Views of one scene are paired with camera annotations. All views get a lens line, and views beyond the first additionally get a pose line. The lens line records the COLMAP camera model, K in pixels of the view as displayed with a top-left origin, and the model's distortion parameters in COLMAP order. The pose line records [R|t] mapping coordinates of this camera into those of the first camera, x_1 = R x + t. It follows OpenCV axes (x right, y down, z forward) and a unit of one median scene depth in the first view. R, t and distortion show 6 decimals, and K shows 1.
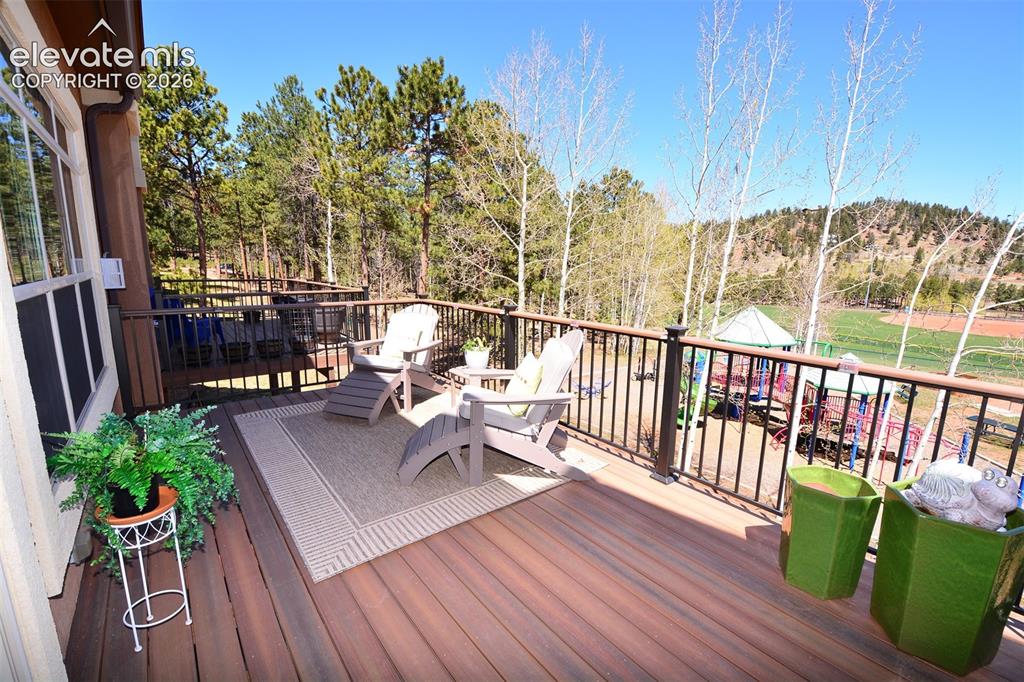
lens RADIAL K [[447.9, 0, 504.2], [0, 447.9, 344.9], [0, 0, 1]] dist [-0.003641, -0.002311]
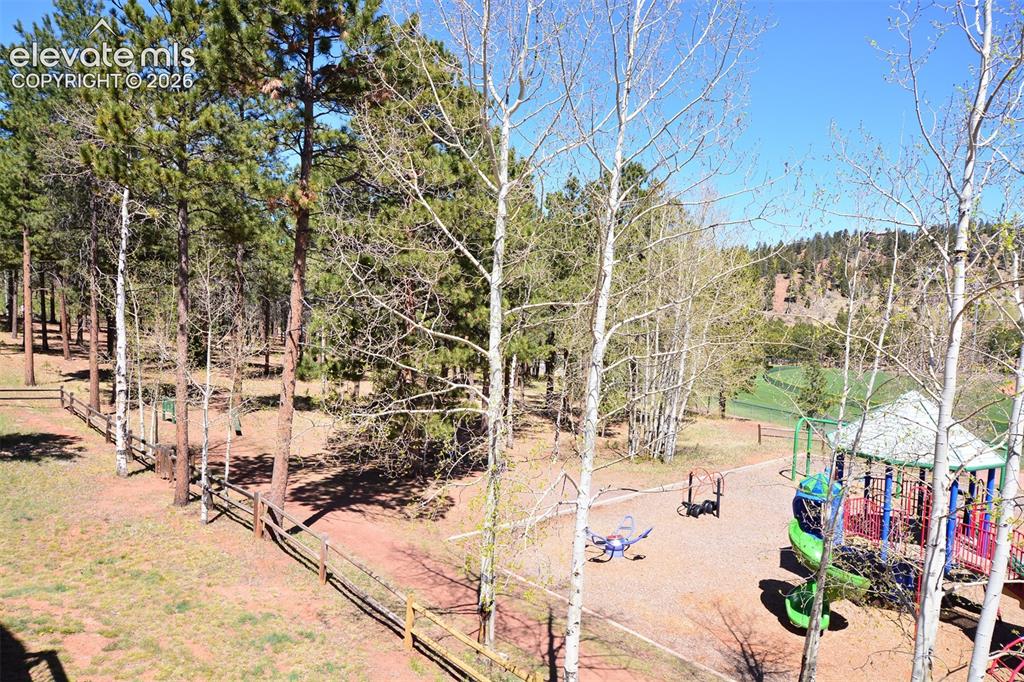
lens RADIAL K [[678.2, 0, 514.9], [0, 678.2, 343.6], [0, 0, 1]] dist [0.007606, 0.000709]
pose [[0.994624, 0.005186, 0.103419, -0.010747], [0.007343, 0.992698, -0.120402, -0.043167], [-0.103289, 0.120514, 0.987324, 0.211164]]
